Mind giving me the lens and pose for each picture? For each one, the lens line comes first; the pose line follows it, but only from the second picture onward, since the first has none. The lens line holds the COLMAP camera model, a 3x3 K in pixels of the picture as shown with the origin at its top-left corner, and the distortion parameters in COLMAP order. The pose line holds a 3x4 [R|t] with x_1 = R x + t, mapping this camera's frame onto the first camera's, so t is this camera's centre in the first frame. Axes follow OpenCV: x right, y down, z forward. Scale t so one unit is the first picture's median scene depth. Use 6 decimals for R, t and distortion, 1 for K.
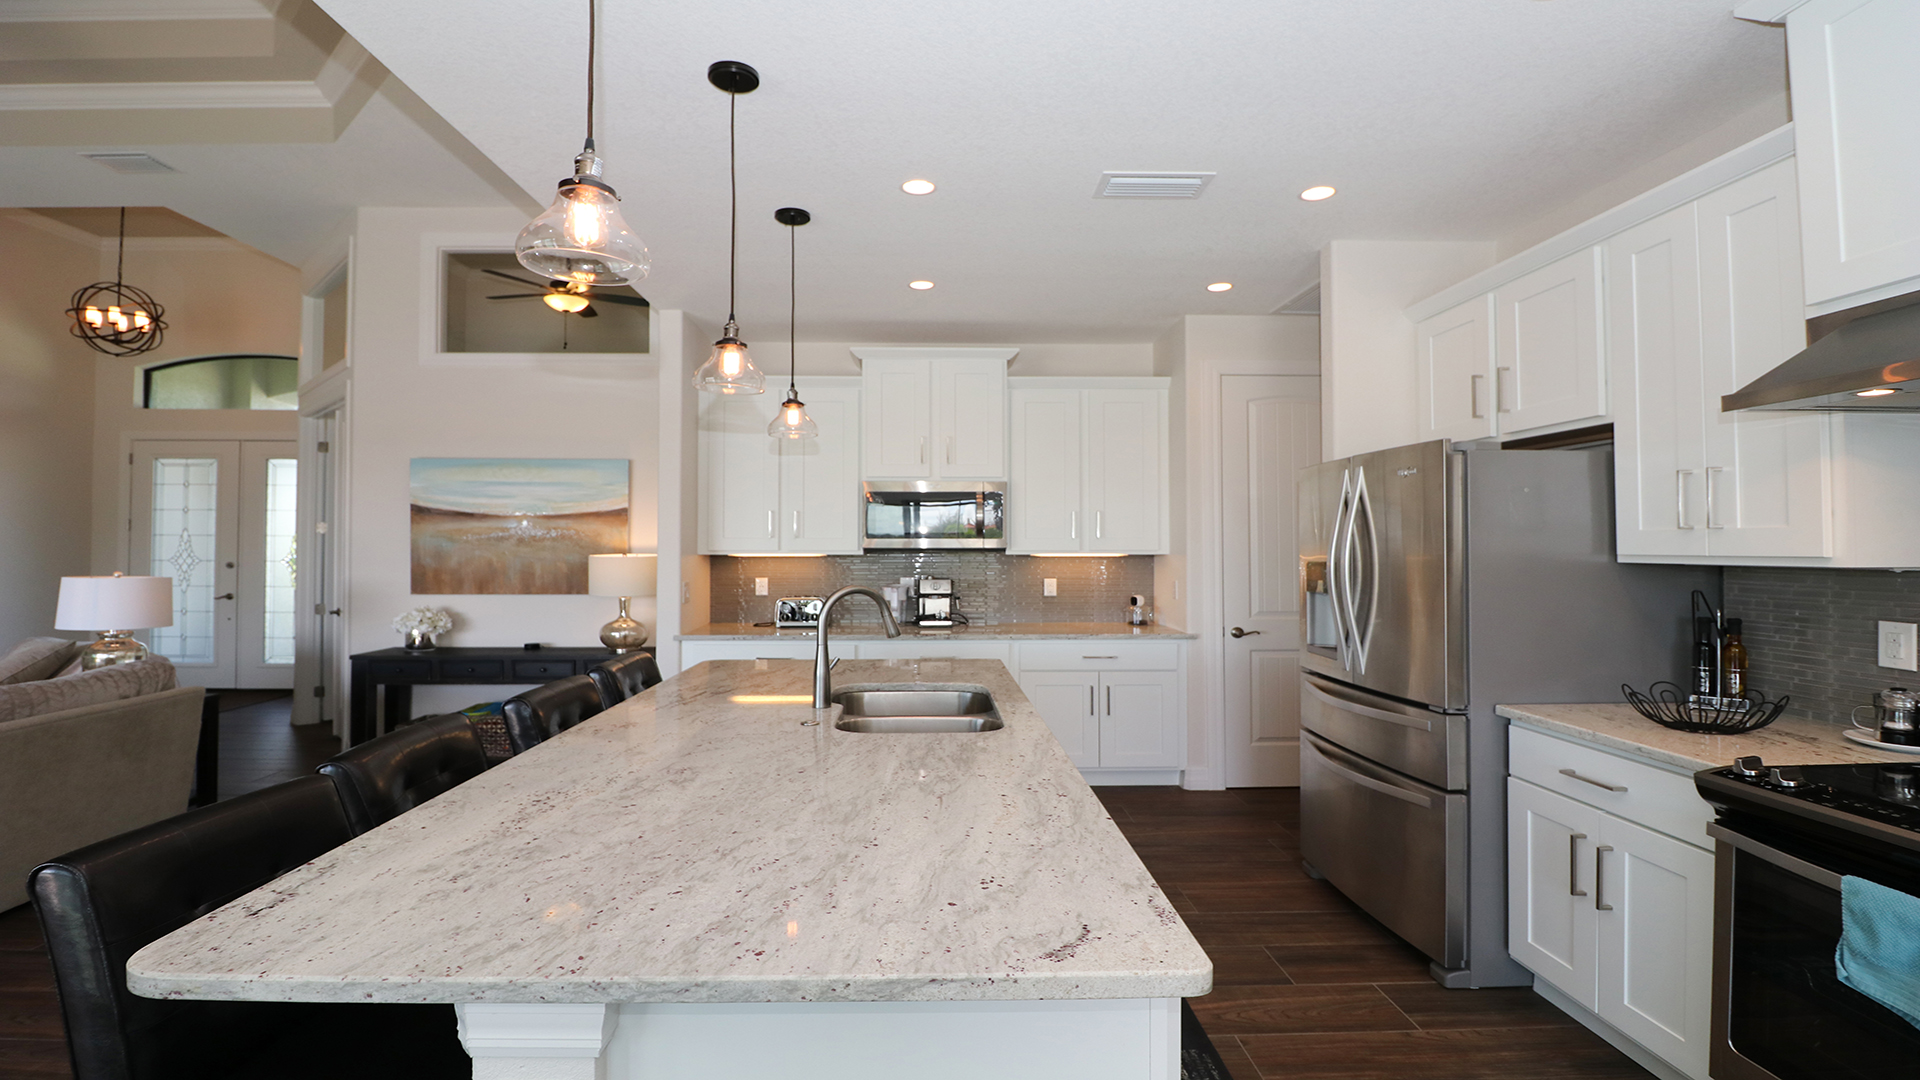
lens RADIAL K [[885.7, 0, 952.9], [0, 885.7, 520.6], [0, 0, 1]] dist [-0.000506, -0.016053]
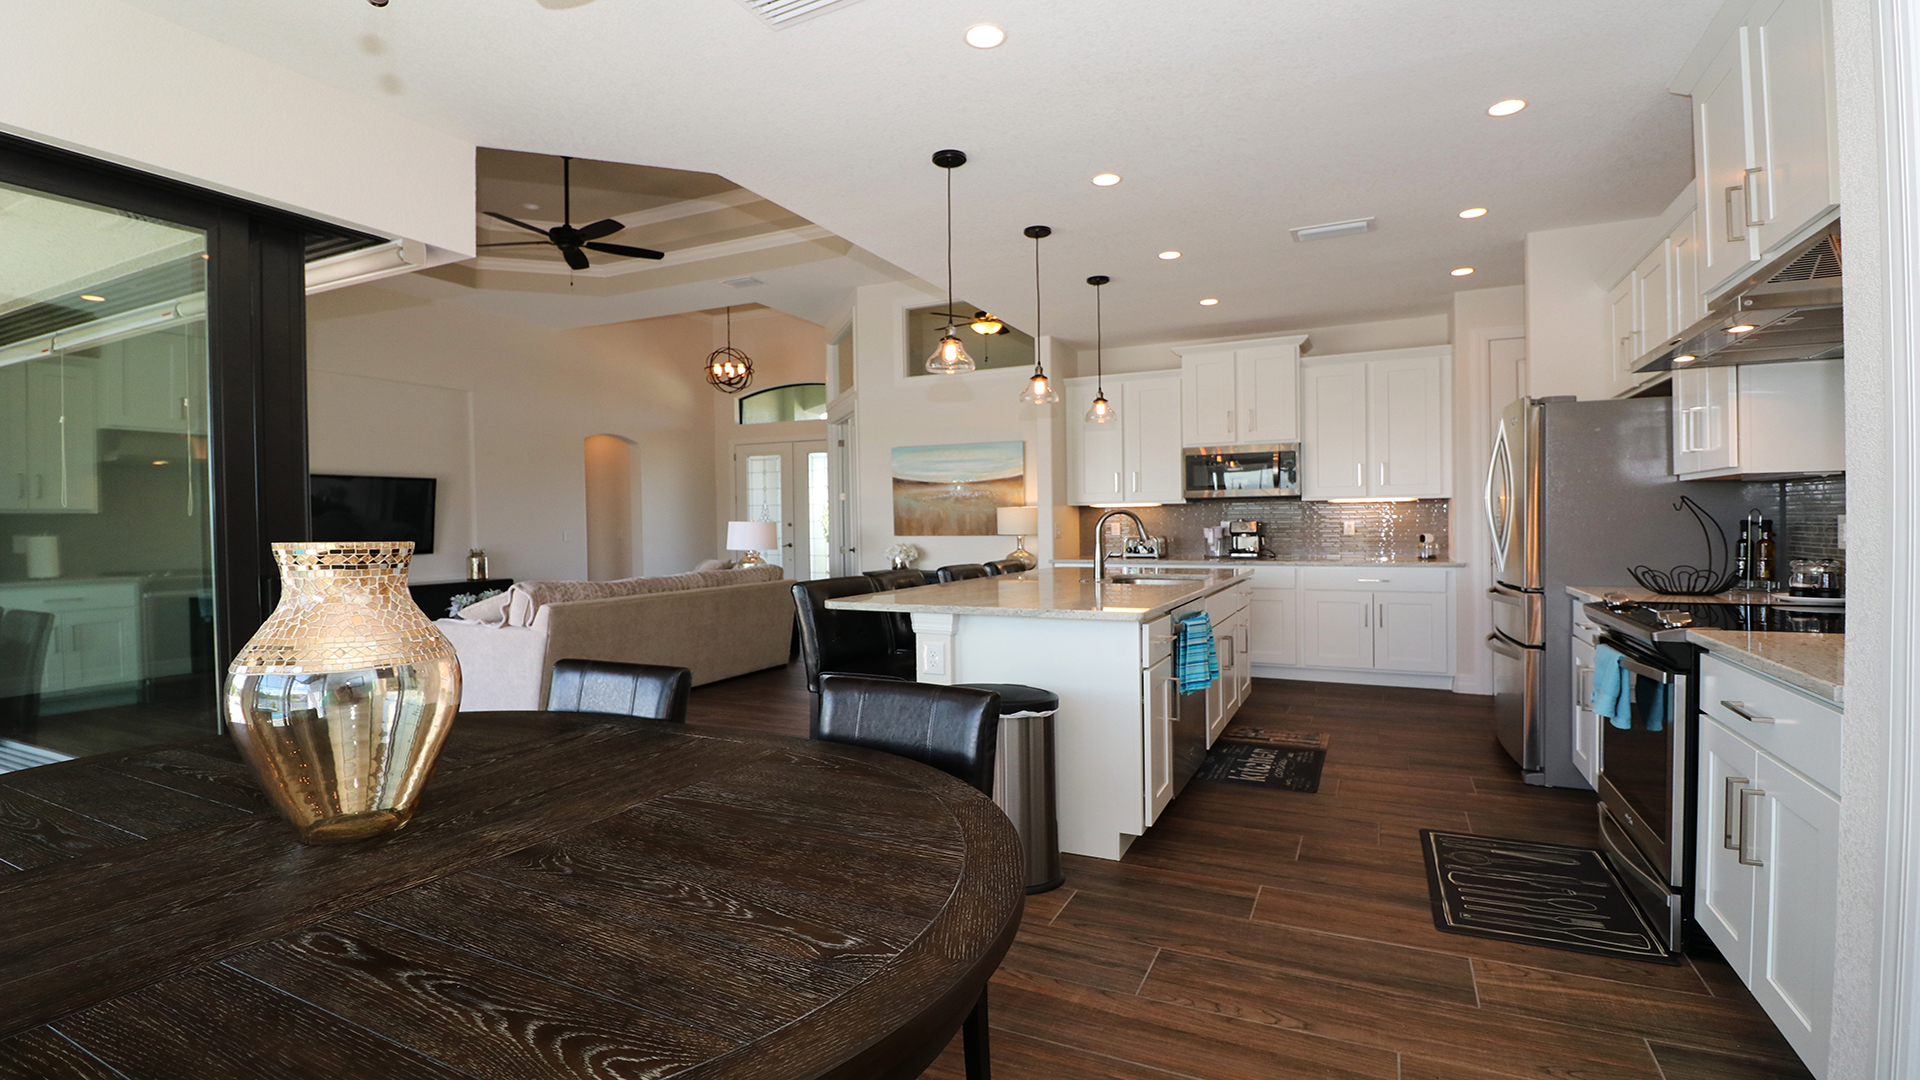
lens RADIAL K [[885.7, 0, 952.9], [0, 885.7, 520.6], [0, 0, 1]] dist [-0.000506, -0.016053]
pose [[0.886304, -0.012788, -0.462927, 0.195120], [0.026641, 0.999371, 0.023399, 0.023057], [0.462337, -0.033071, 0.886087, -0.324958]]
